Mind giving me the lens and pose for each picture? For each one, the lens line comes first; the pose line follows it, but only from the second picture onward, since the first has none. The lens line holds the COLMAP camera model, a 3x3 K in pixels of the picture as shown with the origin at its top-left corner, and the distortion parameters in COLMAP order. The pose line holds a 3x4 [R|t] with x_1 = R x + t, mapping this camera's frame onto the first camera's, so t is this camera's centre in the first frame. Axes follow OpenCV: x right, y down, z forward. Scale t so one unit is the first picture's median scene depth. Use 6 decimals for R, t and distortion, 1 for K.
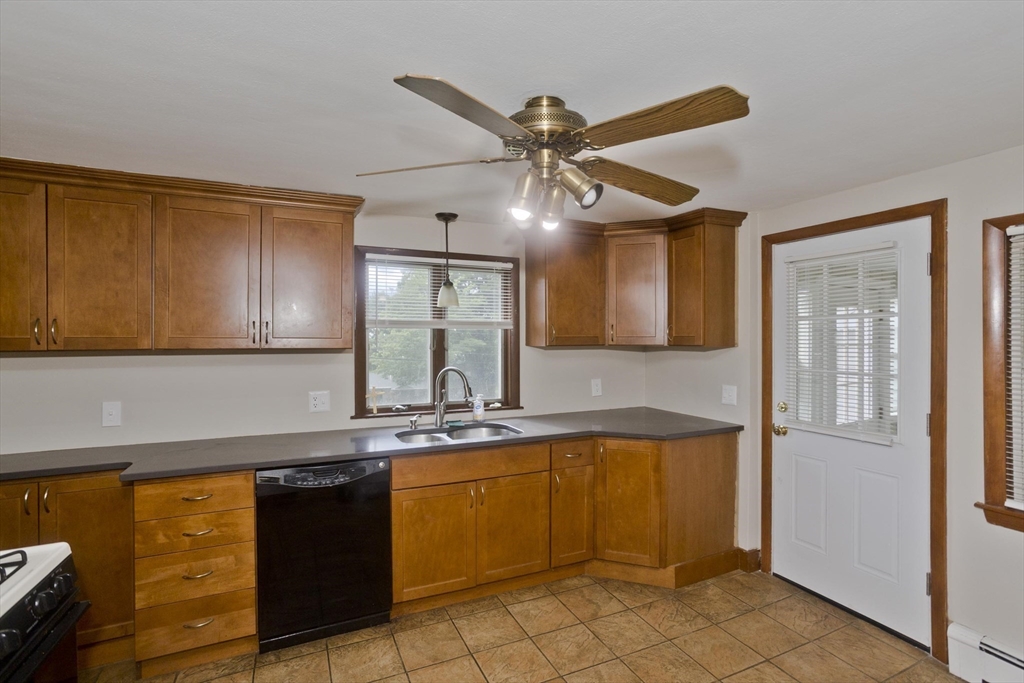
lens RADIAL K [[503.7, 0, 514.2], [0, 503.7, 336.0], [0, 0, 1]] dist [0.000457, 0.002183]
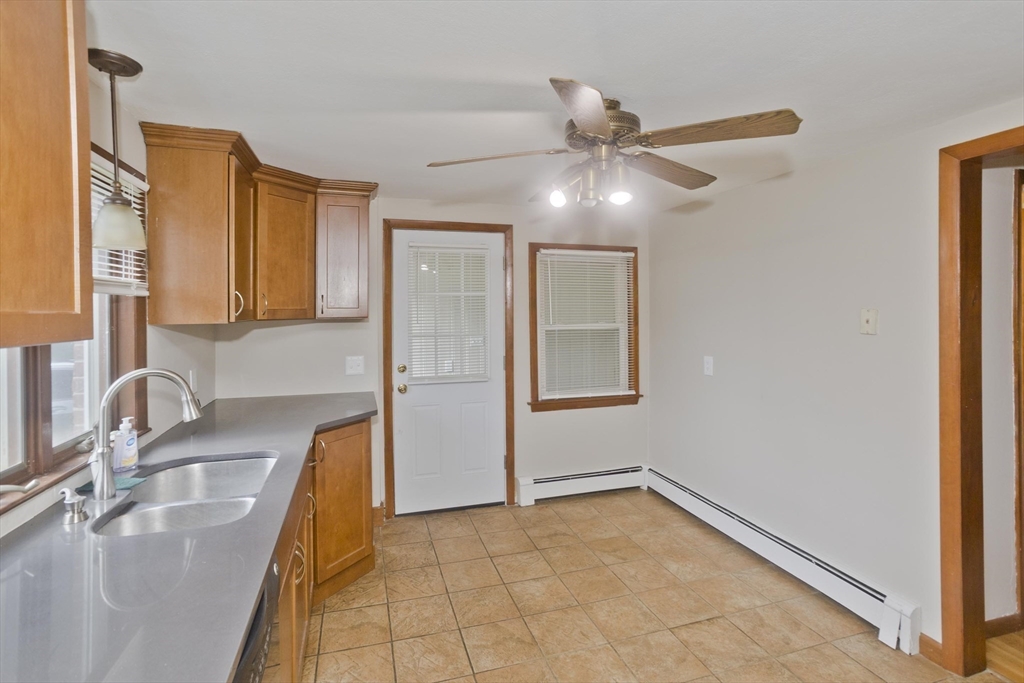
lens RADIAL K [[503.7, 0, 511.4], [0, 503.7, 312.3], [0, 0, 1]] dist [0.000457, 0.002183]
pose [[0.139918, -0.003480, 0.990157, -0.665714], [0.011225, 0.999935, 0.001928, 0.010628], [-0.990099, 0.010845, 0.139948, 0.657120]]
